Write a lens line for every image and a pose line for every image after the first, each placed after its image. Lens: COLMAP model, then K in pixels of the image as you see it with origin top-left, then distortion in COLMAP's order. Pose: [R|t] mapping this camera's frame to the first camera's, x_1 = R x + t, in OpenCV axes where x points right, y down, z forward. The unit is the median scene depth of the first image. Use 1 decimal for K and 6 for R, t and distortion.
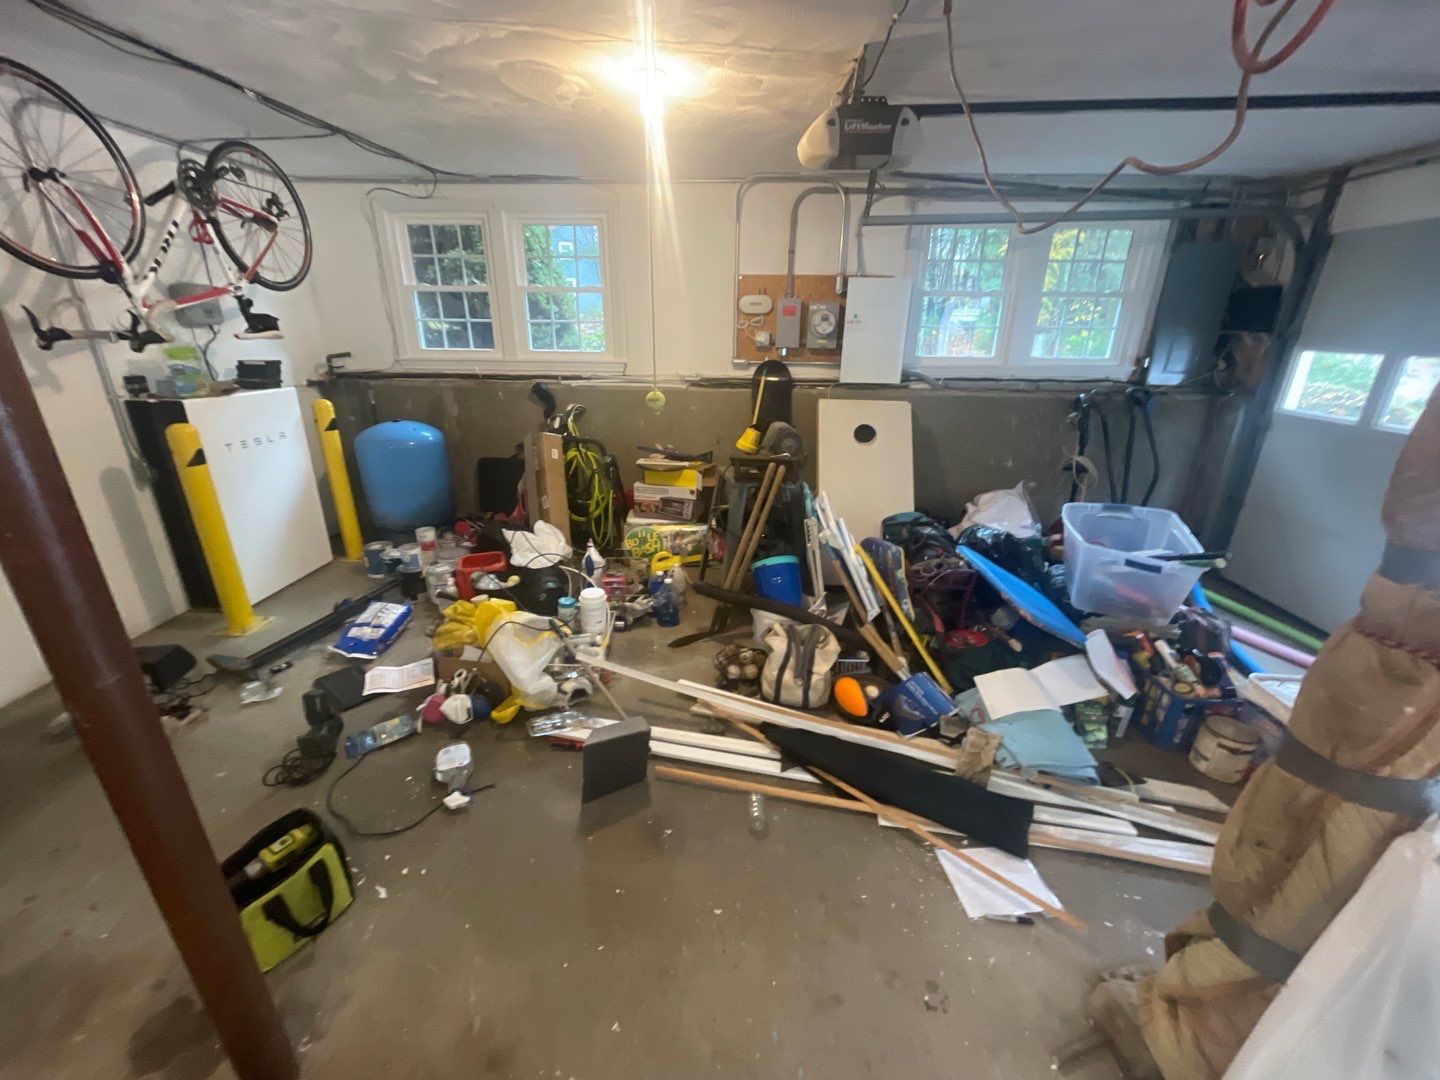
lens RADIAL K [[580.7, 0, 722.5], [0, 580.7, 537.4], [0, 0, 1]] dist [-0.003659, -0.000381]
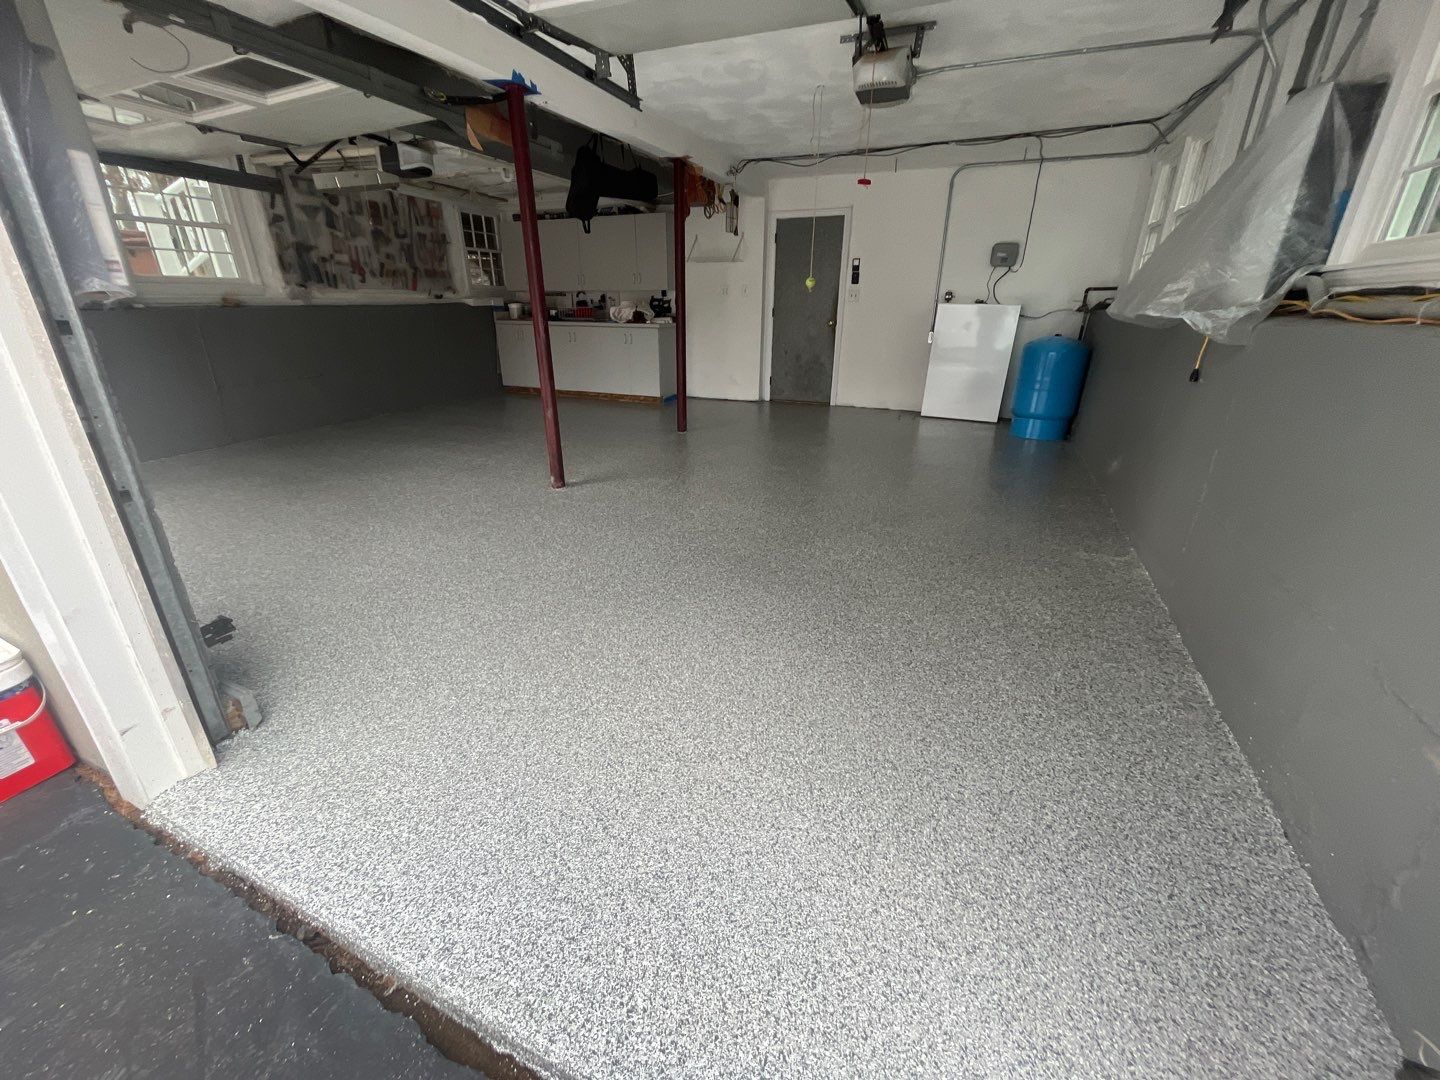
lens RADIAL K [[580.7, 0, 718.7], [0, 580.7, 537.7], [0, 0, 1]] dist [-0.003659, -0.000381]
pose [[-0.375410, 0.335998, -0.863813, 1.041286], [-0.331069, 0.821885, 0.463571, -0.177012], [0.865714, 0.460011, -0.197306, 0.794835]]
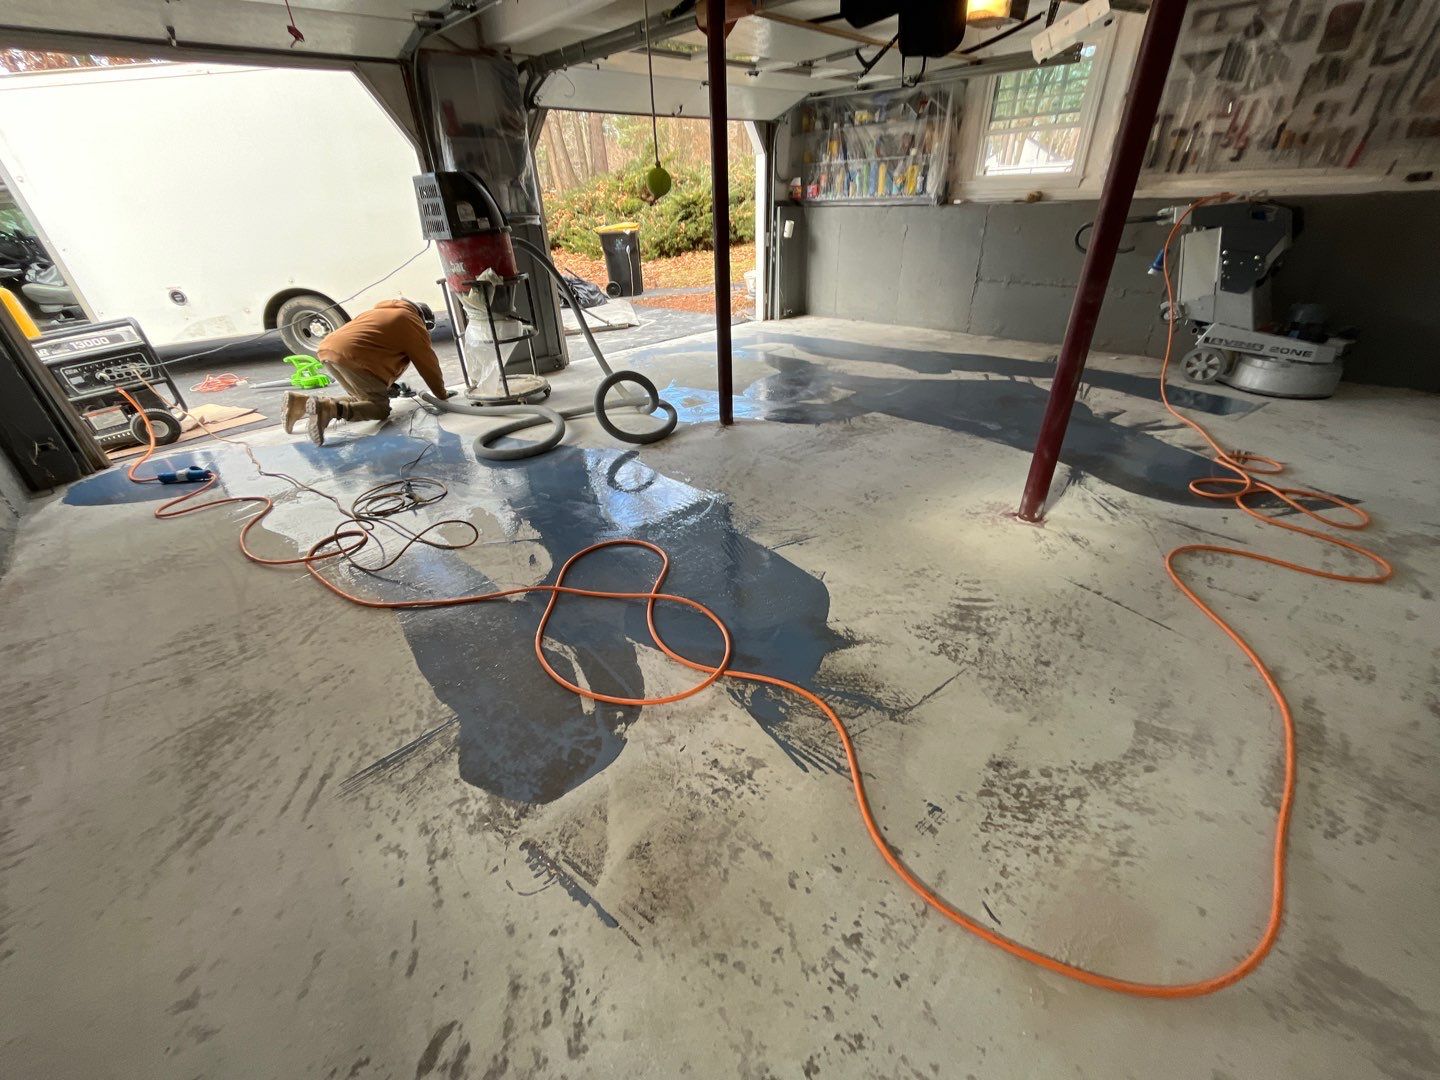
lens RADIAL K [[580.7, 0, 716.3], [0, 580.7, 538.5], [0, 0, 1]] dist [-0.003659, -0.000381]
pose [[-0.694141, -0.356490, 0.625367, -0.409417], [0.277400, 0.669187, 0.689375, -0.224805], [-0.664243, 0.652000, -0.365619, 0.793553]]
